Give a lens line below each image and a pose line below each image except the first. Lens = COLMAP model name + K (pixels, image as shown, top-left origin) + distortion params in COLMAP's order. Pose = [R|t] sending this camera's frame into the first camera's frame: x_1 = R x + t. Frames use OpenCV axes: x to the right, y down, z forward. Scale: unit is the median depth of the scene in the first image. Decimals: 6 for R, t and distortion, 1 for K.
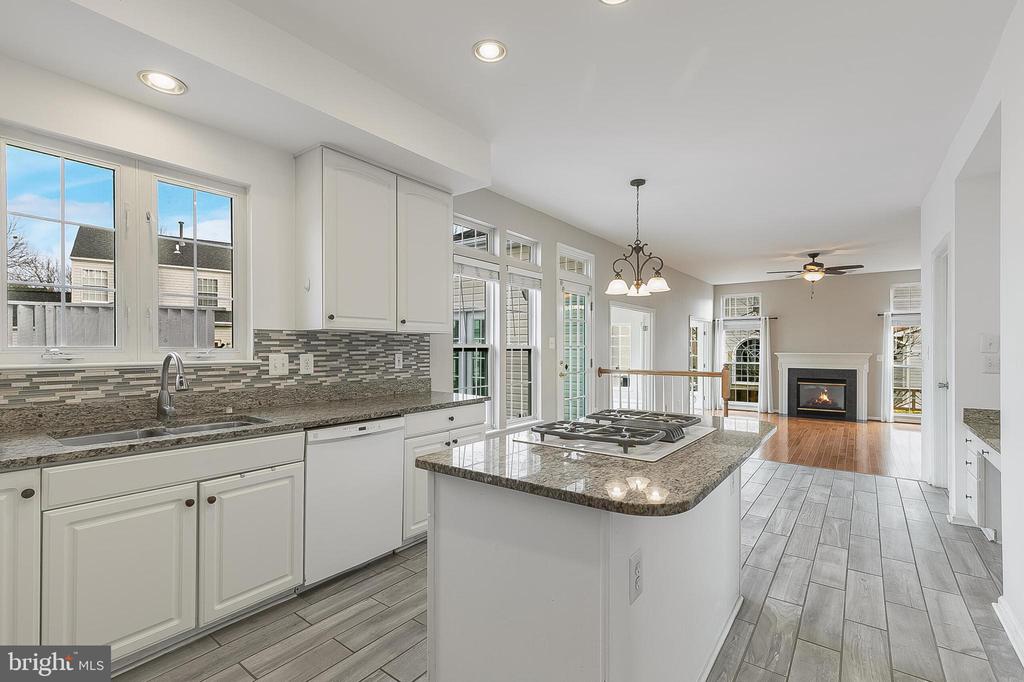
lens RADIAL K [[480.2, 0, 497.8], [0, 480.2, 348.0], [0, 0, 1]] dist [0.000886, -0.000037]
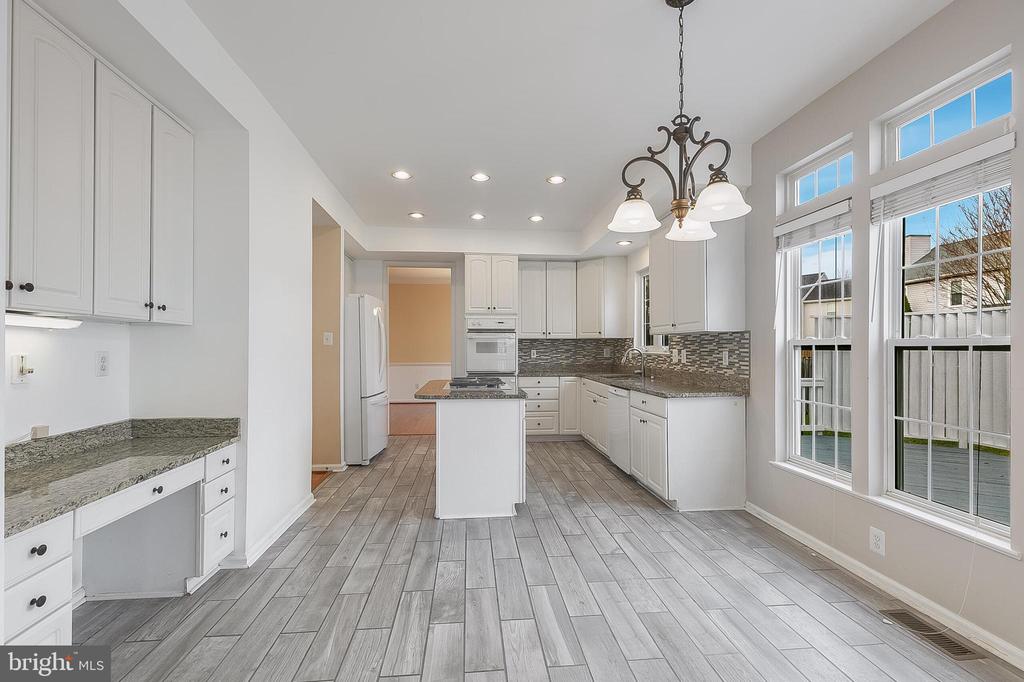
lens RADIAL K [[464.5, 0, 510.7], [0, 464.5, 345.2], [0, 0, 1]] dist [0.003608, 0.000117]
pose [[-0.735334, -0.005946, -0.677679, 0.733585], [-0.003299, 0.999981, -0.005194, 0.004845], [0.677697, -0.001584, -0.735340, 1.239293]]
